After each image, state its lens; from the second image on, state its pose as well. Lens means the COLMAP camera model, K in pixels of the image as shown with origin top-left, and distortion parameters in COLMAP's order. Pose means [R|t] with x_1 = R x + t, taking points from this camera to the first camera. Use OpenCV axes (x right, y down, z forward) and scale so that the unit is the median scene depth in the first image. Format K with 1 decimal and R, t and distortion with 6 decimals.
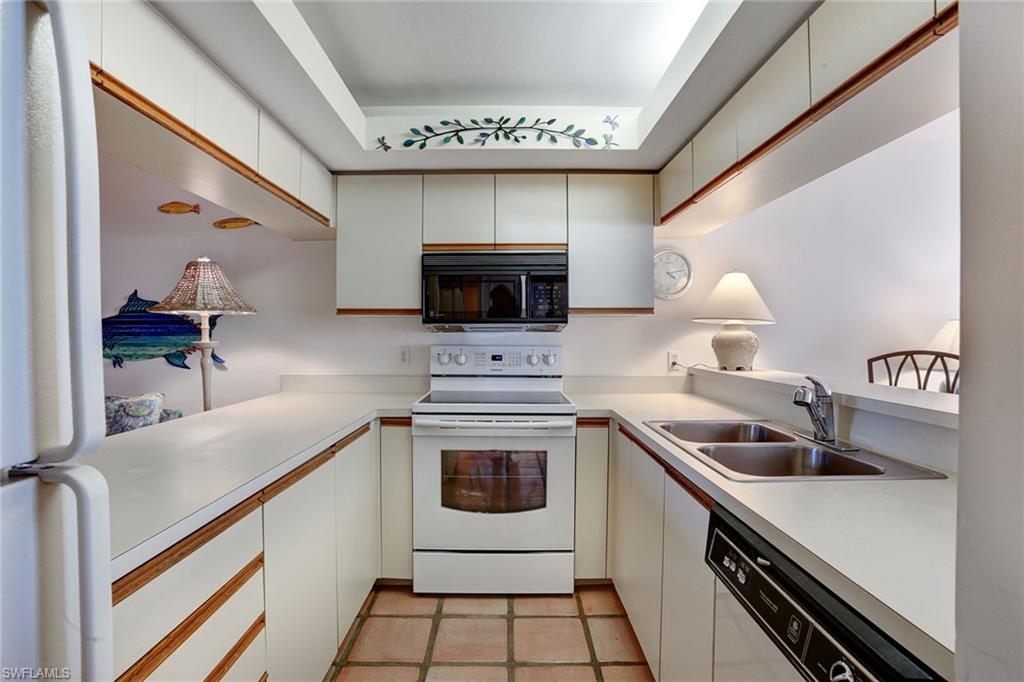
lens RADIAL K [[497.5, 0, 508.7], [0, 497.5, 338.3], [0, 0, 1]] dist [-0.030551, 0.002389]
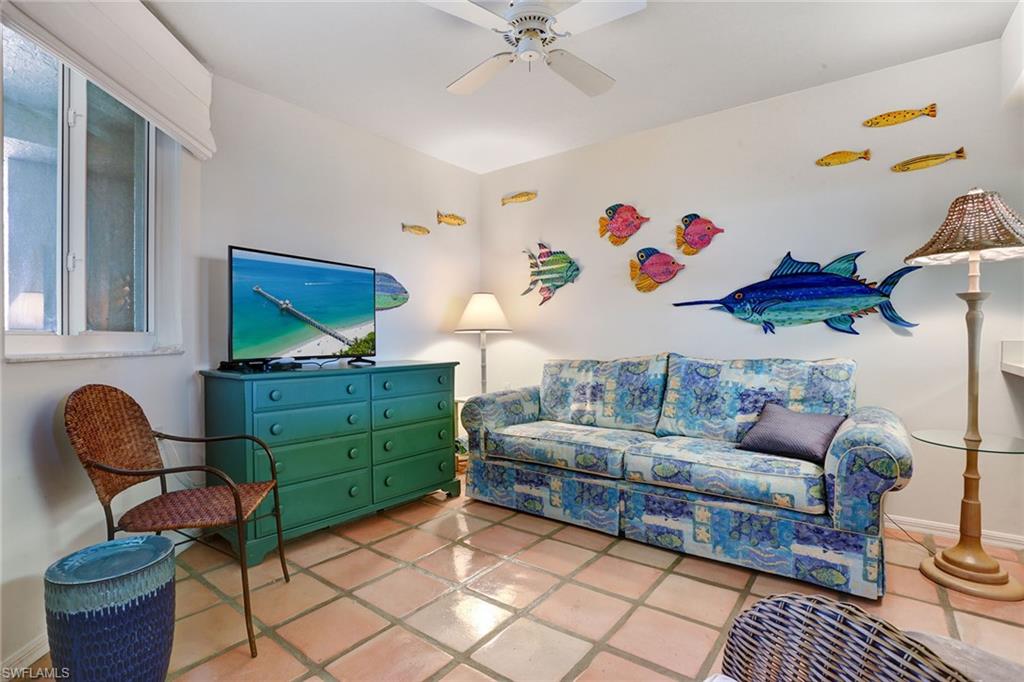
lens RADIAL K [[497.5, 0, 510.1], [0, 497.5, 342.4], [0, 0, 1]] dist [-0.030551, 0.002389]
pose [[0.802992, 0.005039, -0.595969, -0.627291], [-0.004978, 0.999986, 0.001749, 0.079028], [0.595969, 0.001562, 0.803006, -0.098742]]
